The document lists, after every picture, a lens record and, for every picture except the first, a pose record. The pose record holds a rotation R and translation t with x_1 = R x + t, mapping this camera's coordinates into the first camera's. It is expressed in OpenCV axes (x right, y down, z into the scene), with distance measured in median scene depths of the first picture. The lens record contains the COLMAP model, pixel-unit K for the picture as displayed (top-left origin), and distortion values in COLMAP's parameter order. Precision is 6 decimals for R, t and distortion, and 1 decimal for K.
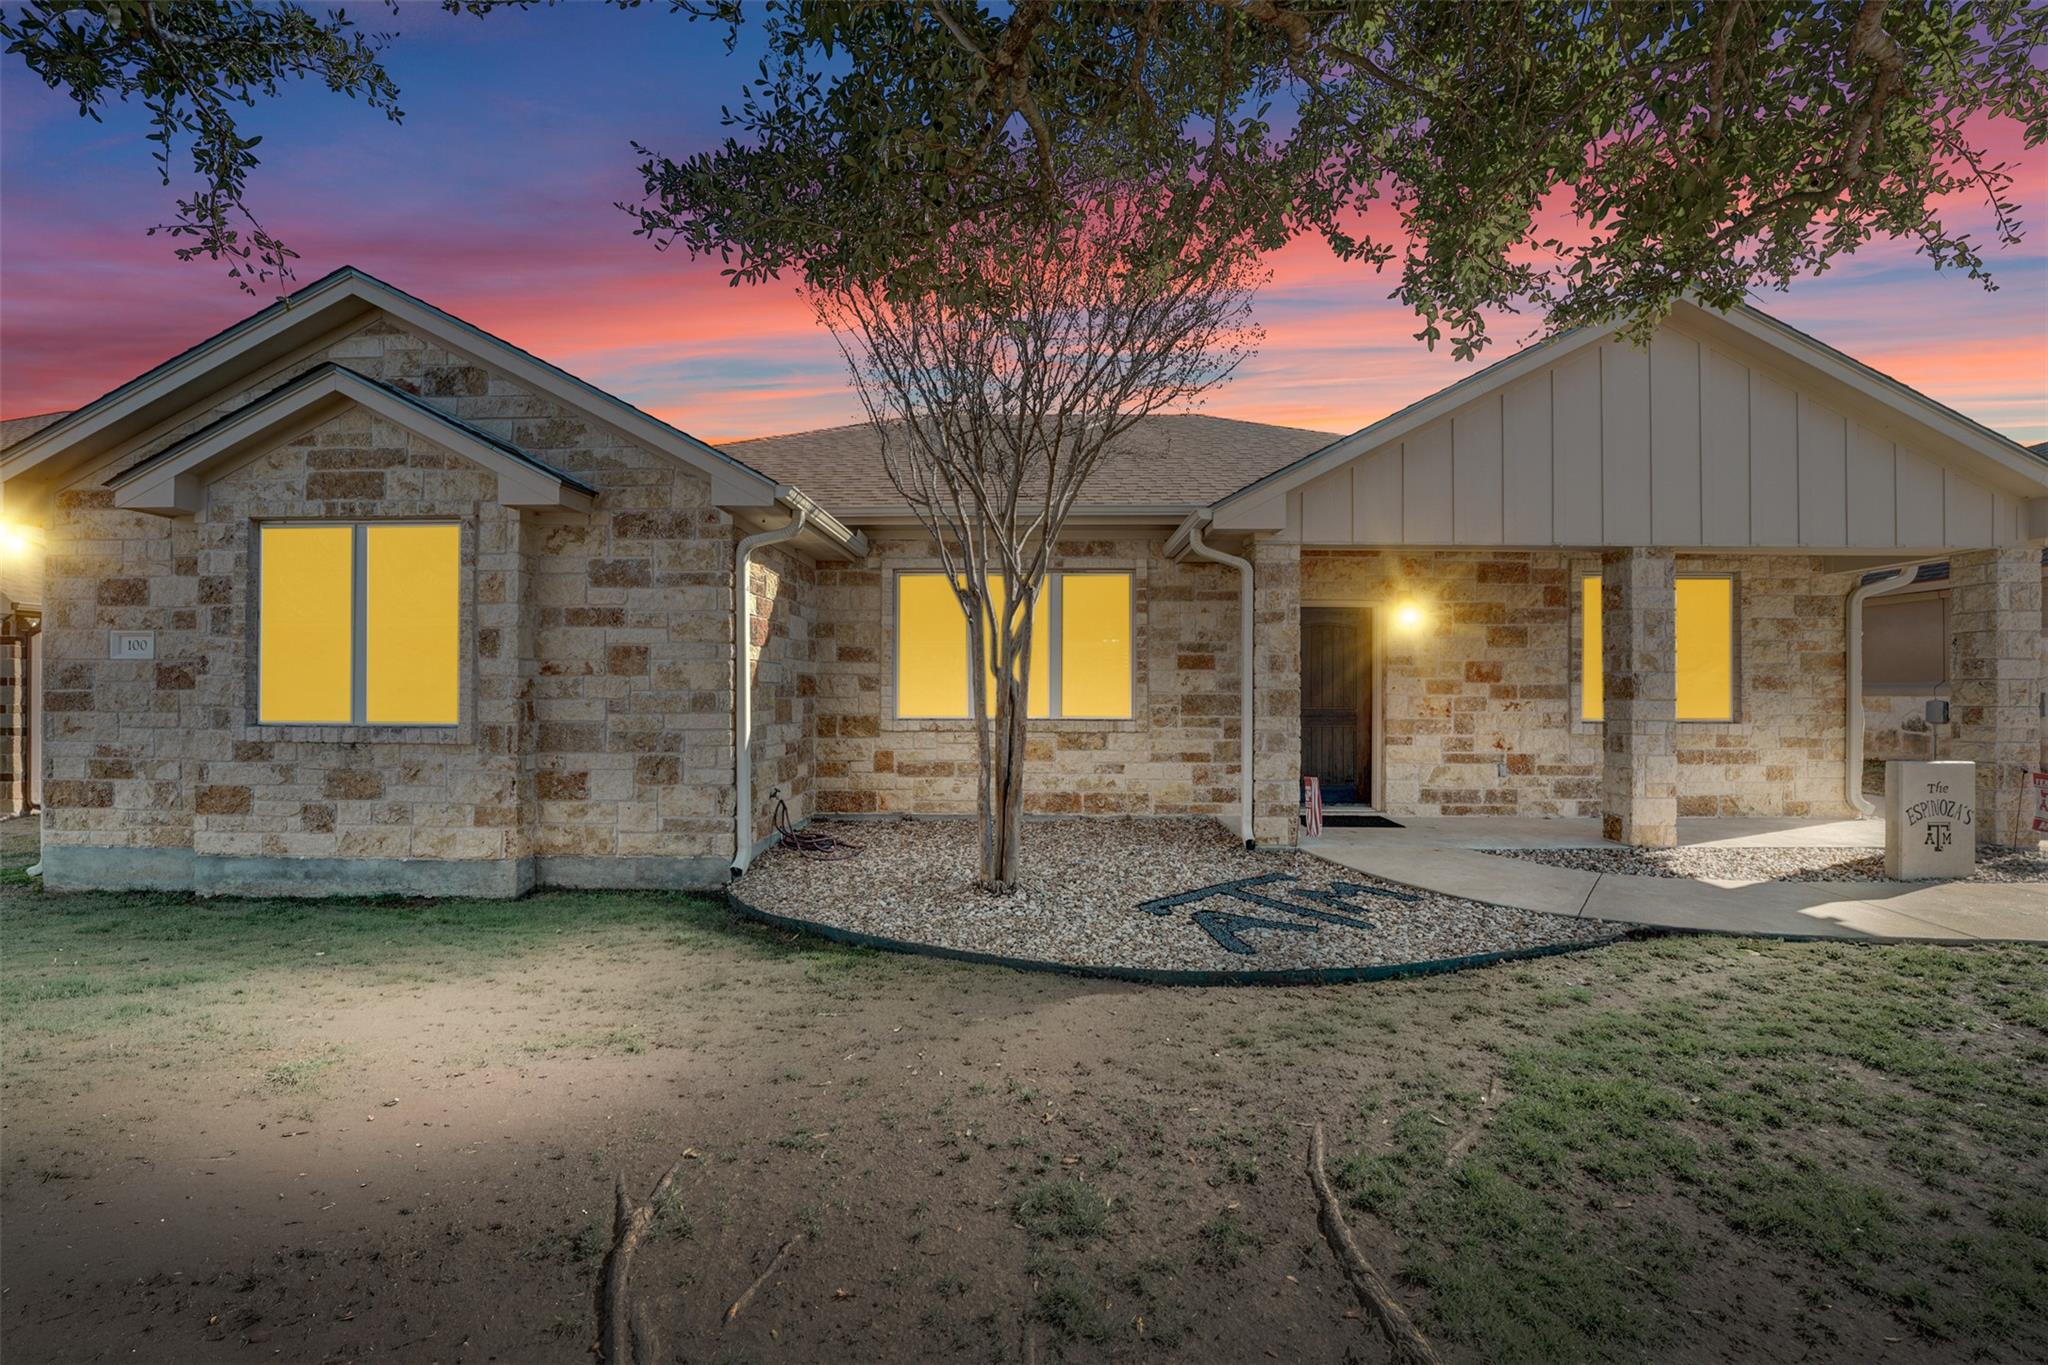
lens RADIAL K [[832.9, 0, 1024.0], [0, 832.9, 682.5], [0, 0, 1]] dist [-0.029739, 0.003698]
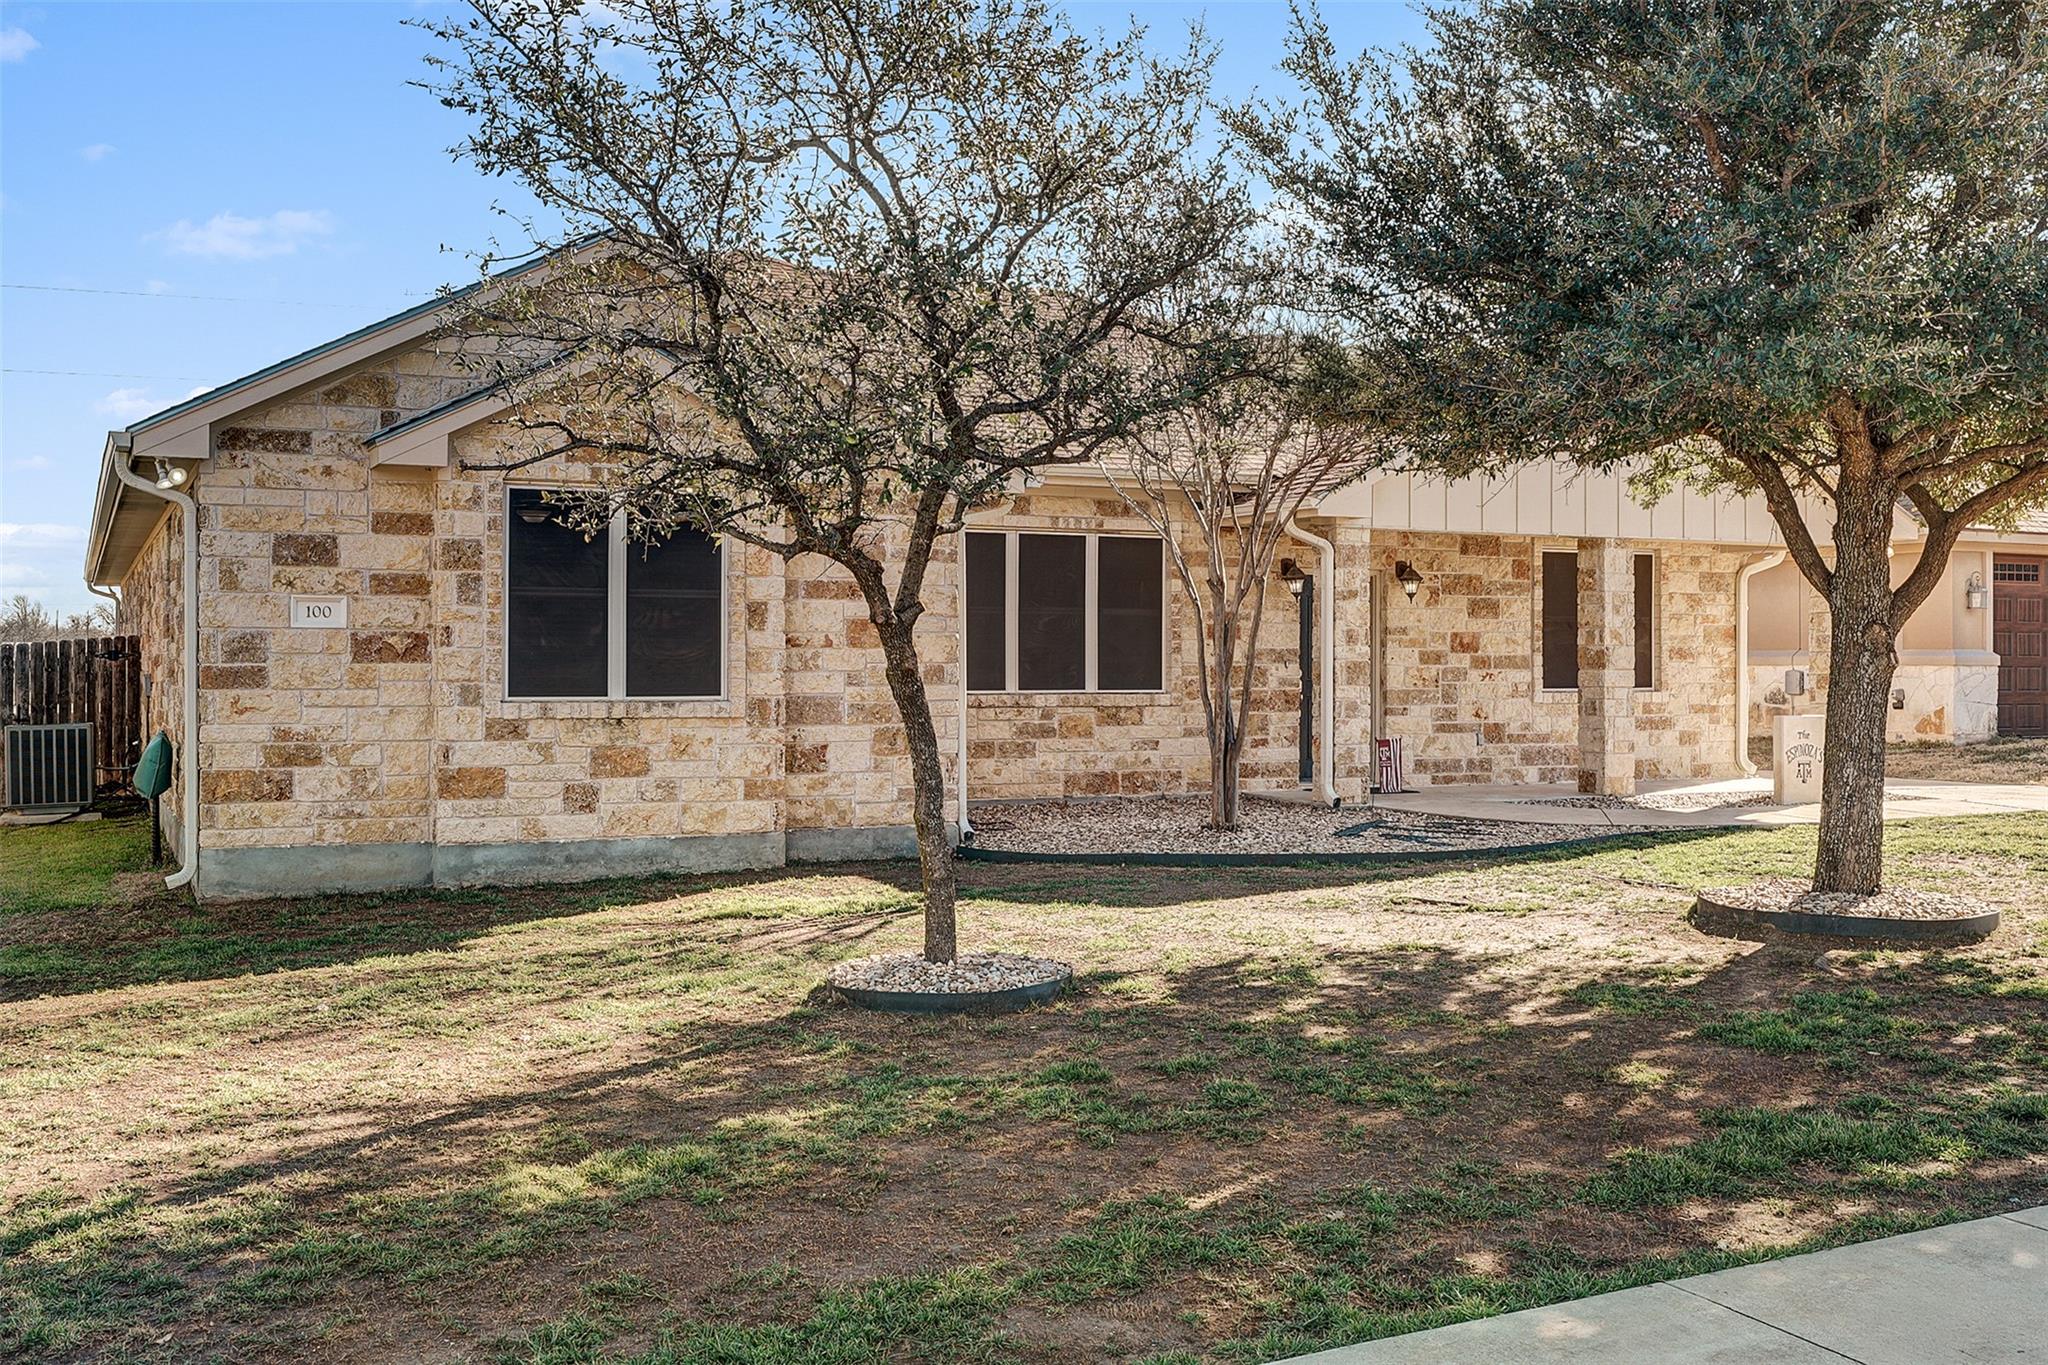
lens RADIAL K [[1945.2, 0, 963.2], [0, 1945.2, 636.7], [0, 0, 1]] dist [0.004258, 0.002004]
pose [[0.900007, 0.003980, 0.435857, -1.390998], [-0.003830, 0.999992, -0.001221, -0.019826], [-0.435858, -0.000571, 0.900015, -1.182235]]
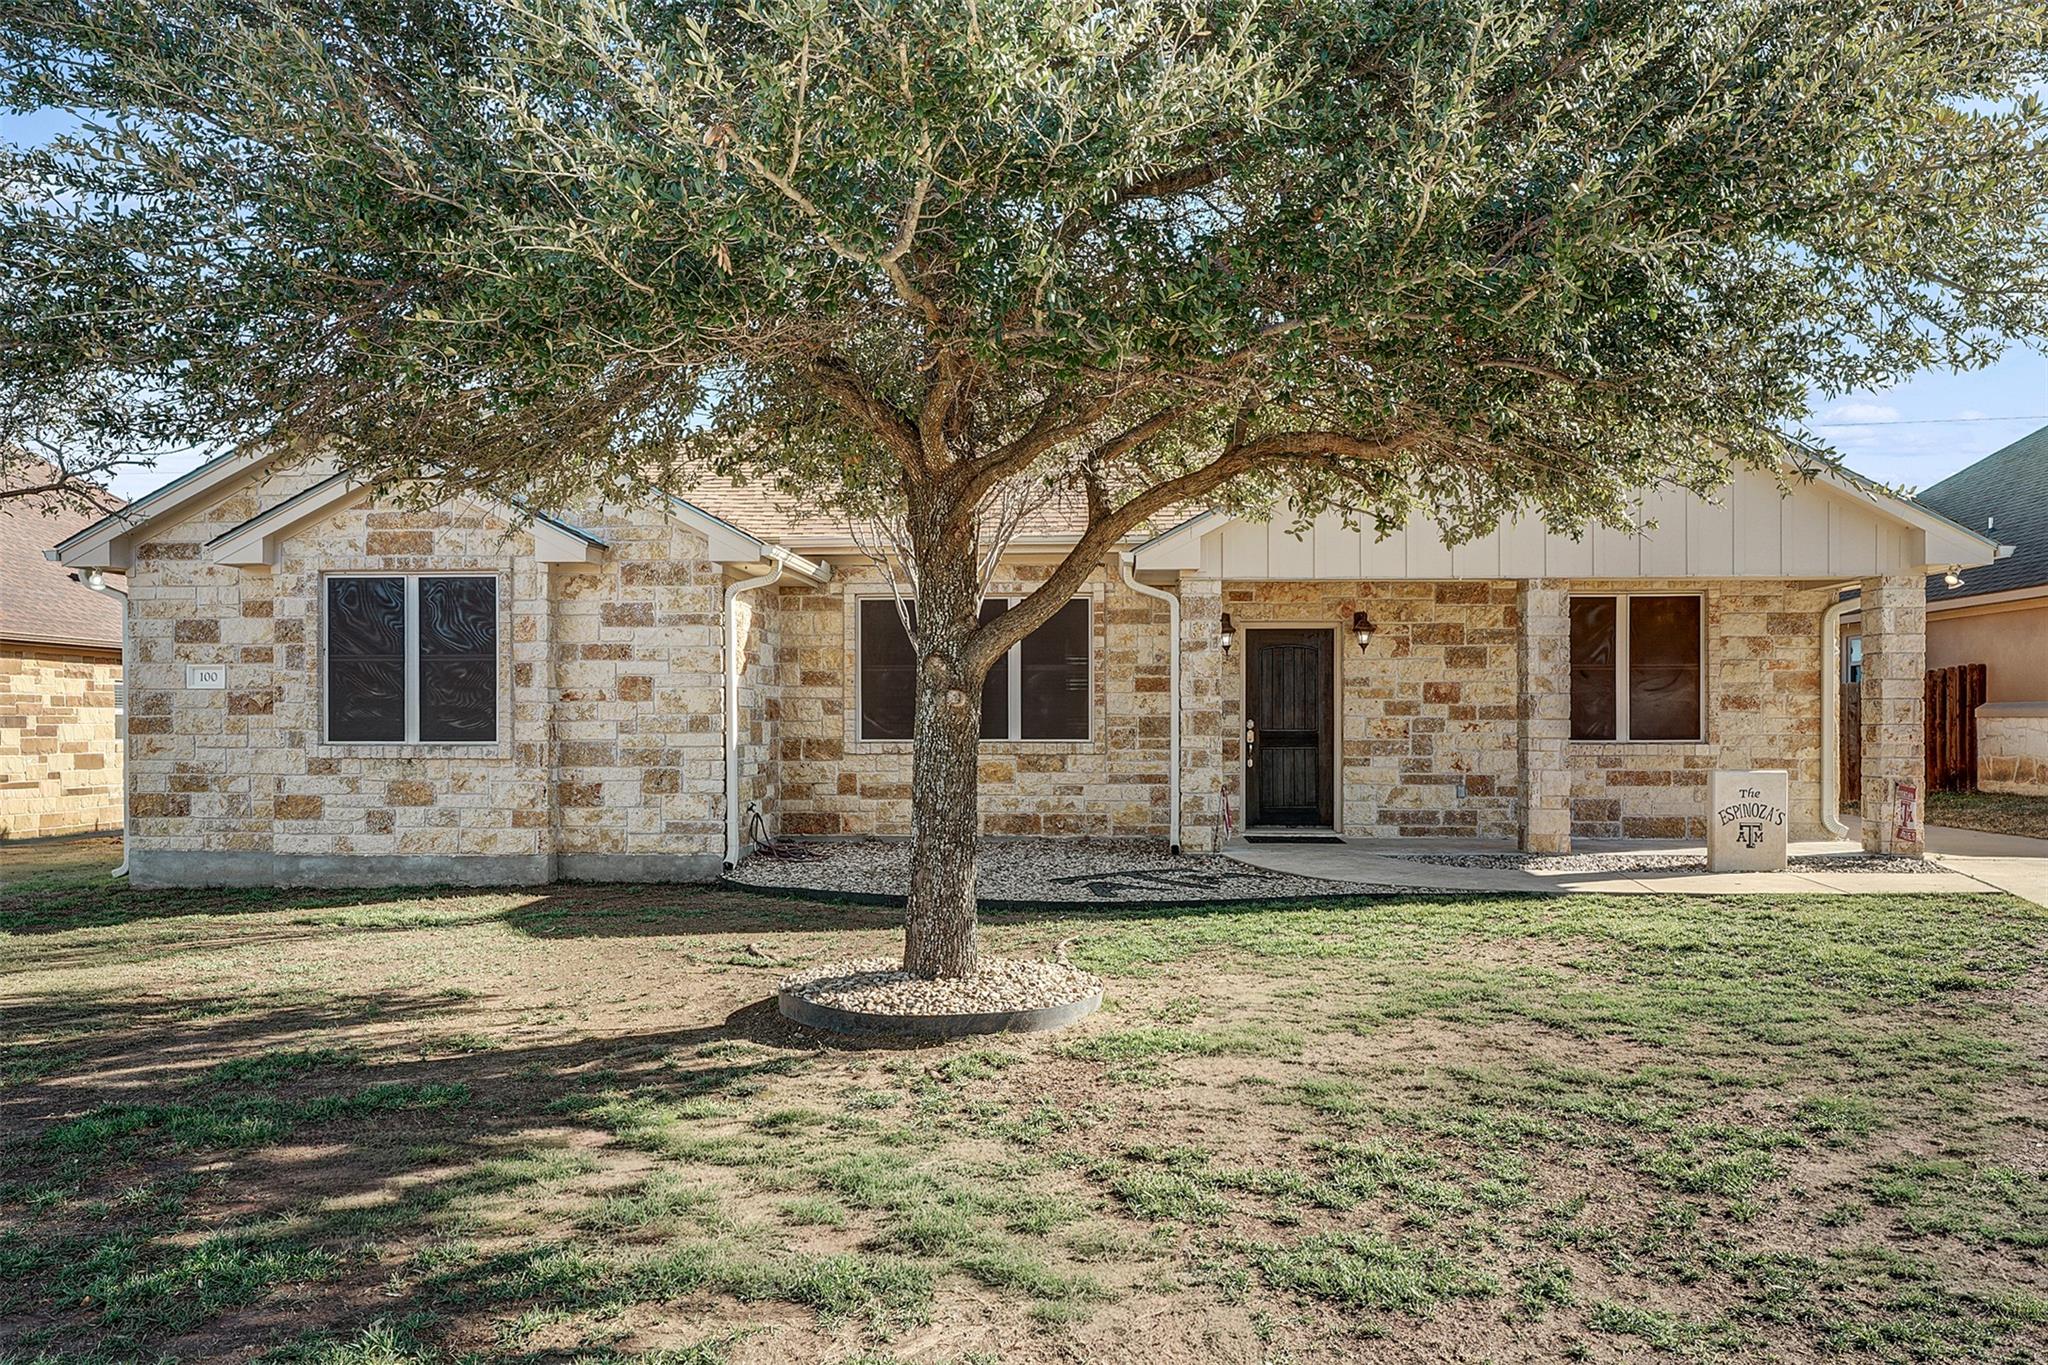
lens RADIAL K [[1472.2, 0, 1011.7], [0, 1472.2, 718.5], [0, 0, 1]] dist [-0.012130, 0.001553]
pose [[0.999175, -0.004148, -0.040399, 0.142917], [0.004502, 0.999952, 0.008684, 0.000239], [0.040362, -0.008858, 0.999146, -1.068594]]
